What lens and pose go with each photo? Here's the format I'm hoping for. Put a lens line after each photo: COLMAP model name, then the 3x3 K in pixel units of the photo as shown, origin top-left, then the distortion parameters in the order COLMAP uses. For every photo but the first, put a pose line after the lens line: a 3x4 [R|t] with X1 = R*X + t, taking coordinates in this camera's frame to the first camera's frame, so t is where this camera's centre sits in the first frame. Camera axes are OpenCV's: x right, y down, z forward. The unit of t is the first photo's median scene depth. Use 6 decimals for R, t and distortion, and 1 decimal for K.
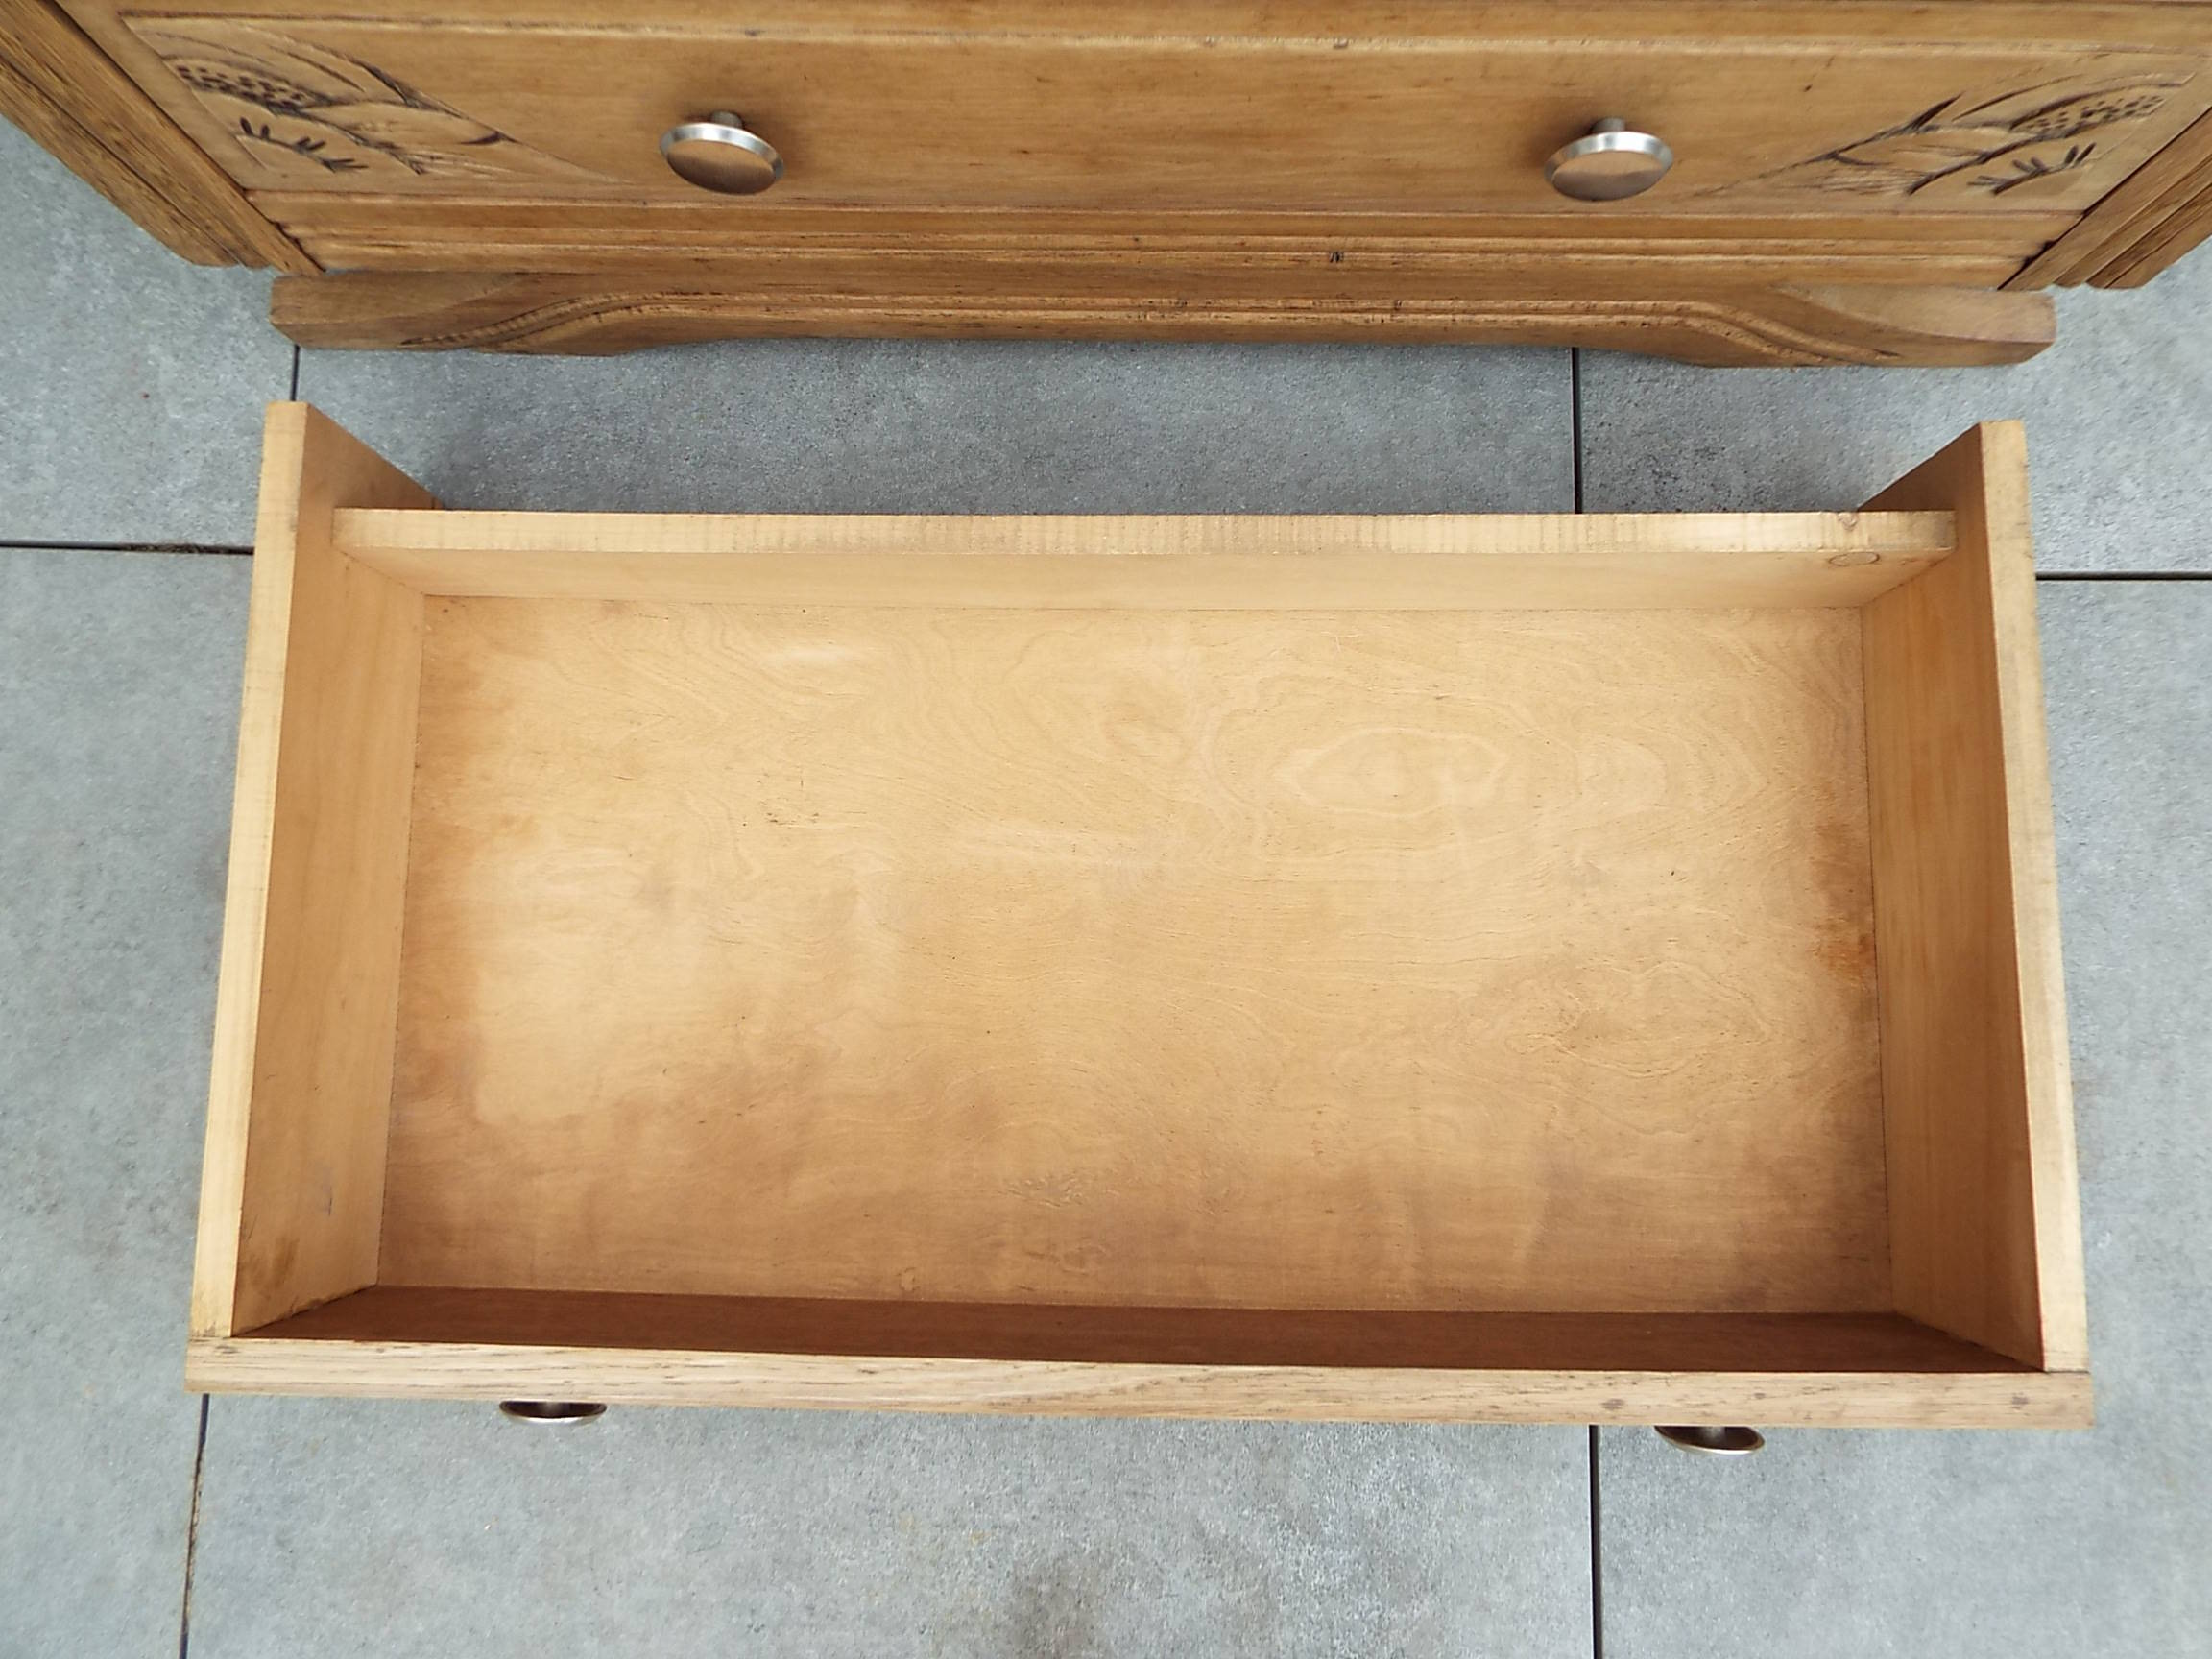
lens RADIAL K [[1611.4, 0, 1110.1], [0, 1611.4, 833.1], [0, 0, 1]] dist [0.016593, -0.002102]
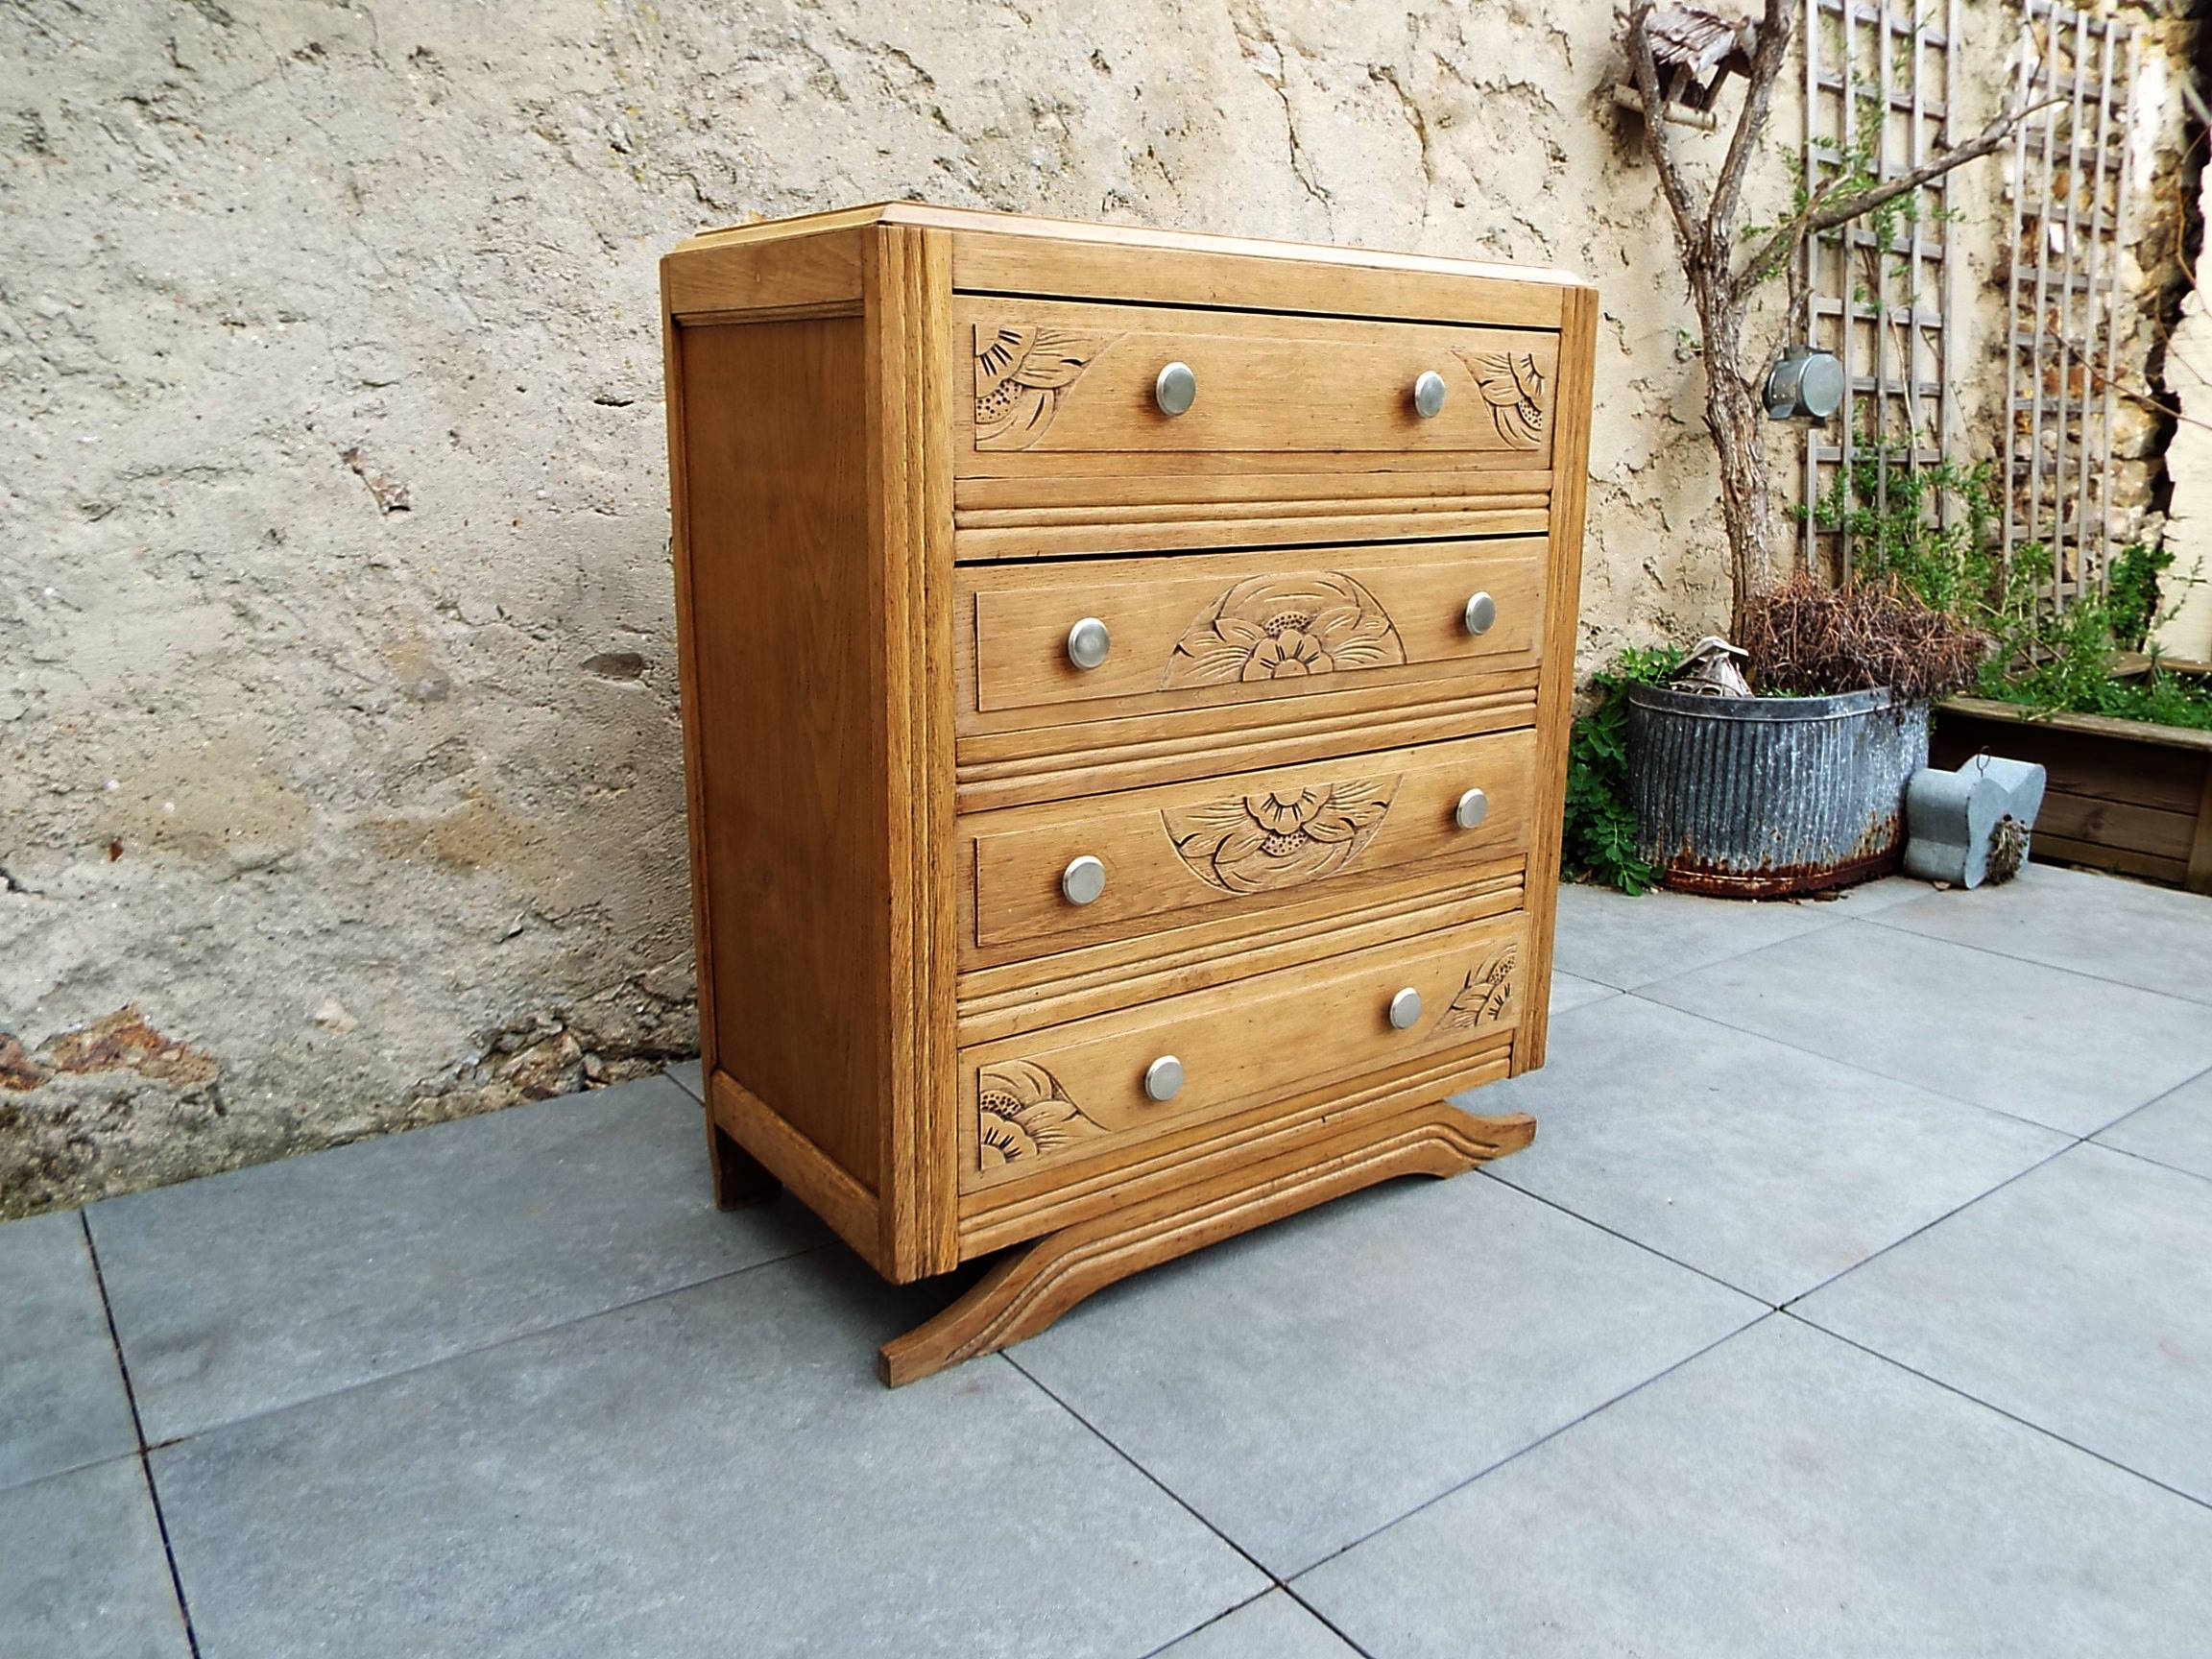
lens RADIAL K [[1630.6, 0, 1108.6], [0, 1630.6, 834.1], [0, 0, 1]] dist [0.031283, -0.007625]
pose [[0.794550, -0.126943, 0.593781, -1.385737], [0.596903, 0.342608, -0.725483, 0.986308], [-0.111339, 0.930862, 0.347992, -0.206874]]
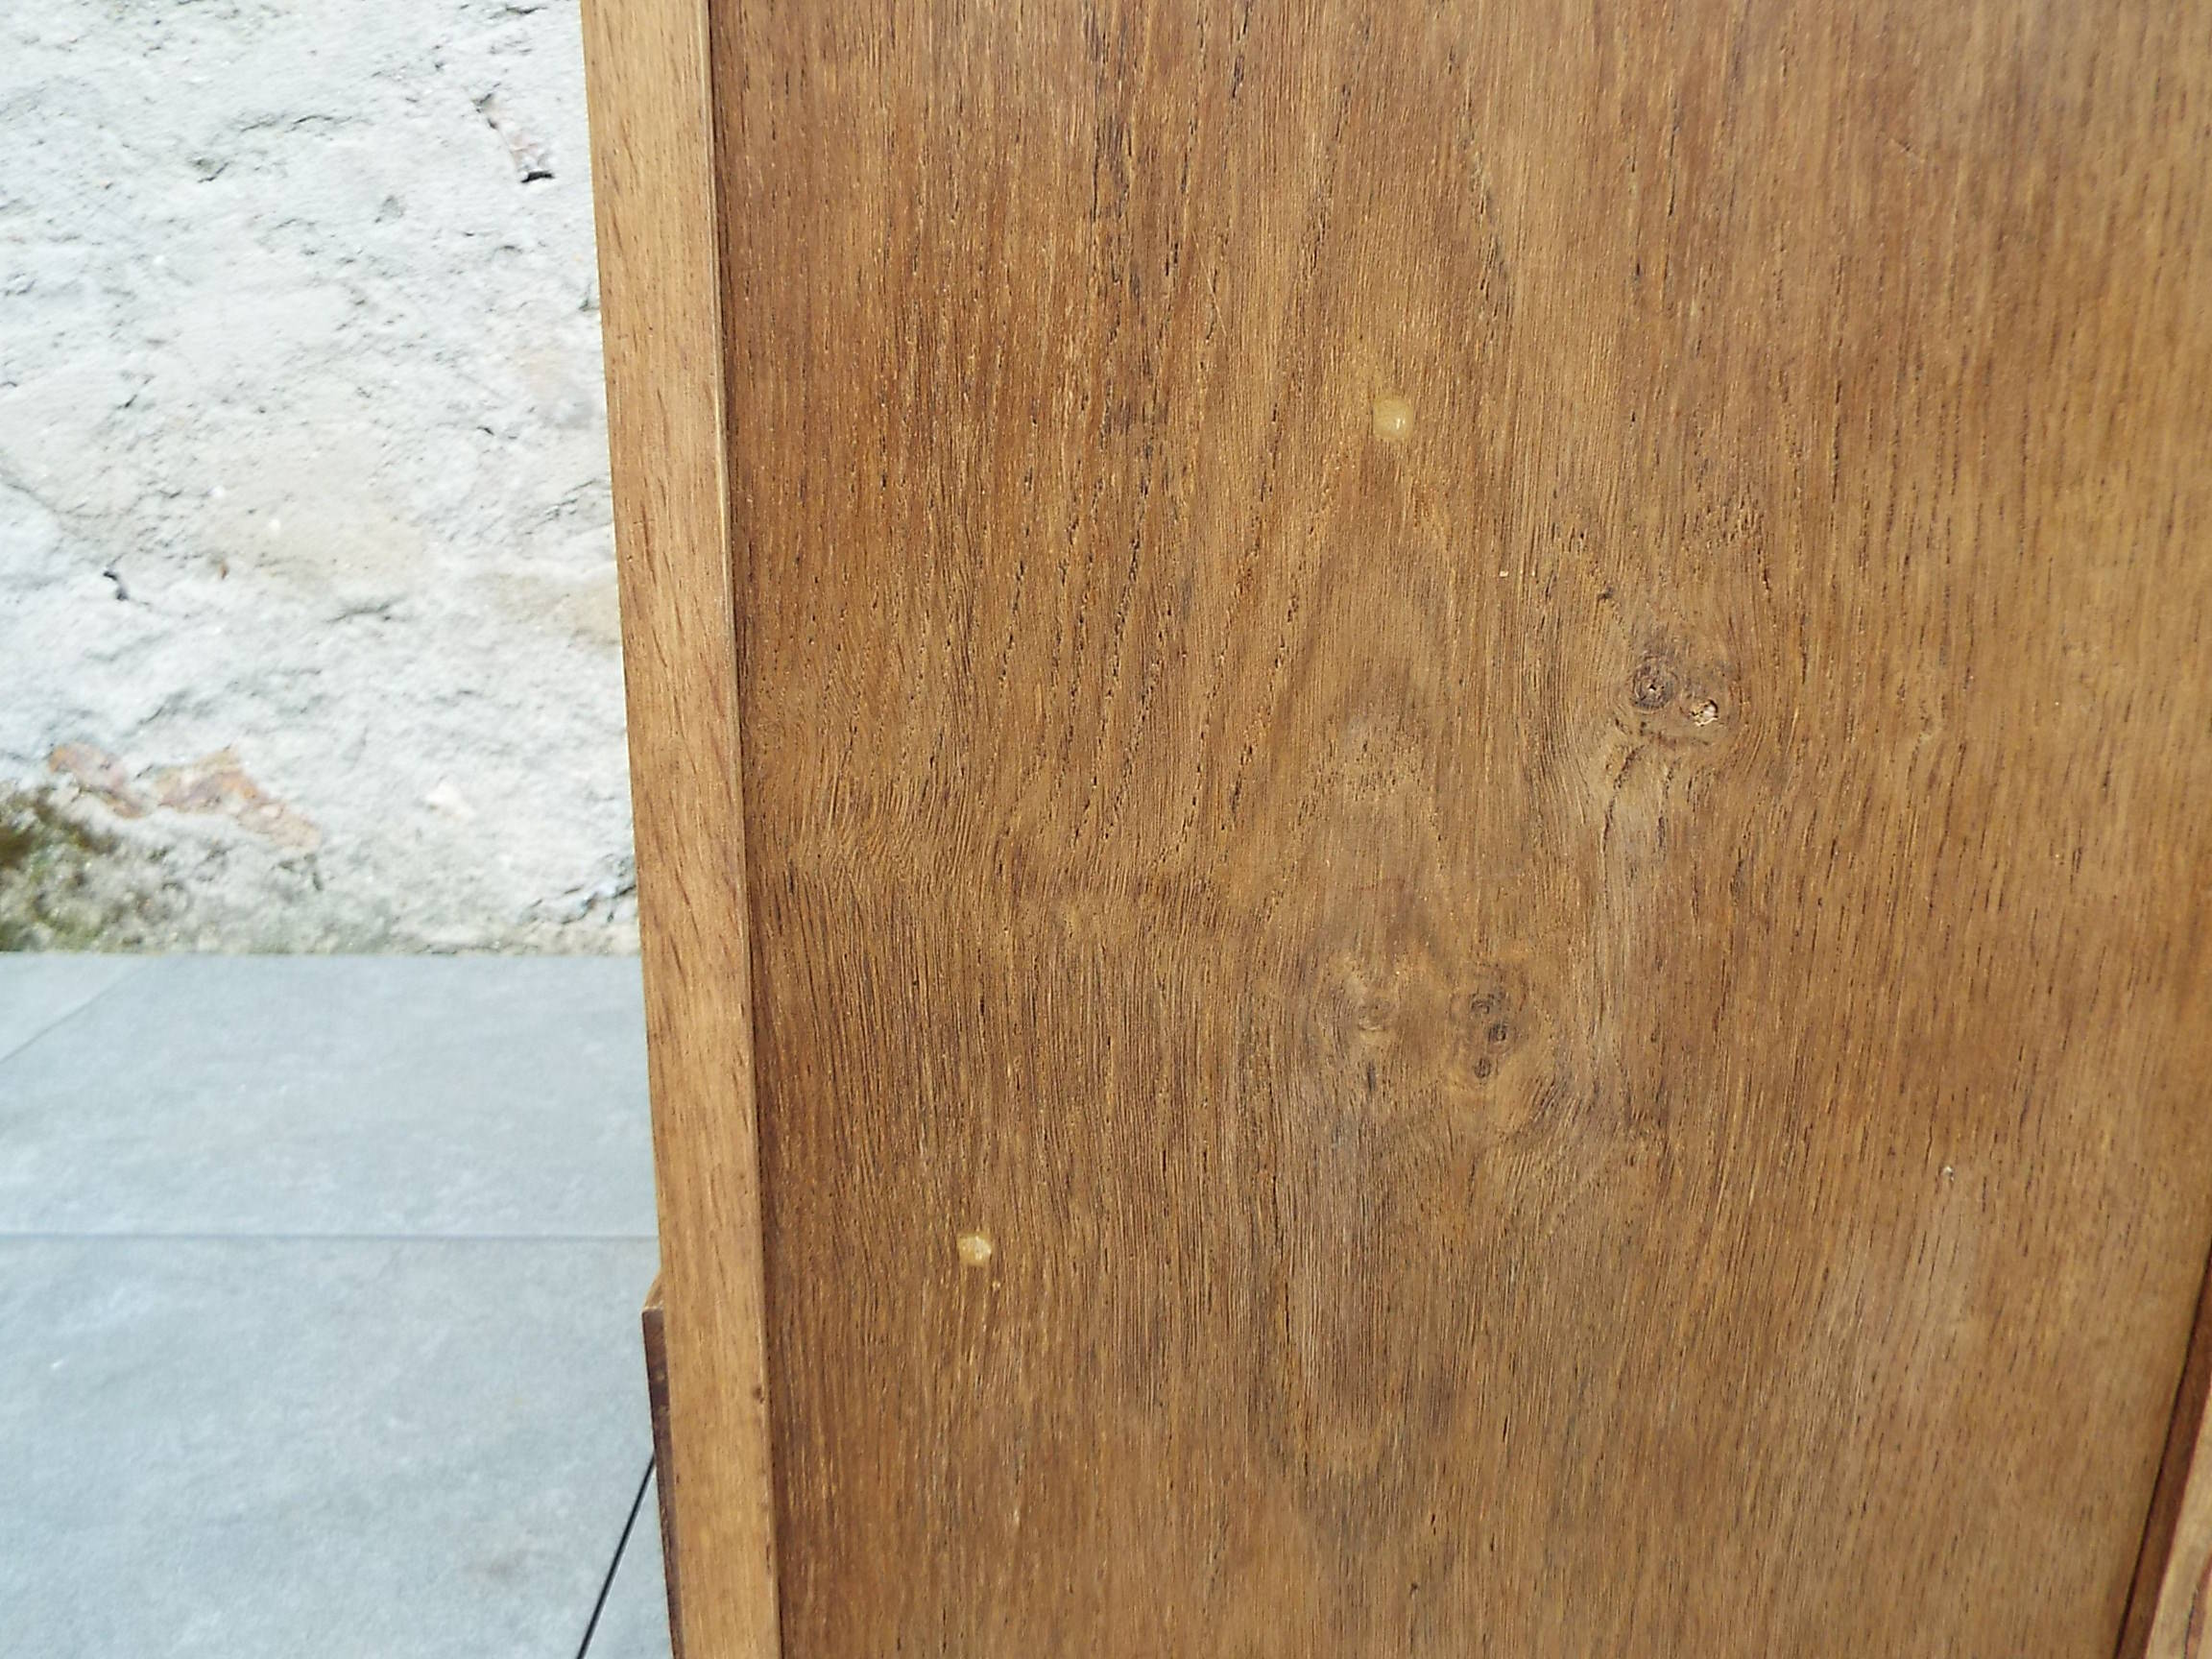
lens RADIAL K [[1611.4, 0, 1110.1], [0, 1611.4, 833.1], [0, 0, 1]] dist [0.016593, -0.002102]
pose [[0.998799, 0.007586, 0.048396, -0.125230], [0.040827, 0.417028, -0.907976, 0.493088], [-0.027070, 0.908862, 0.416218, 0.204404]]
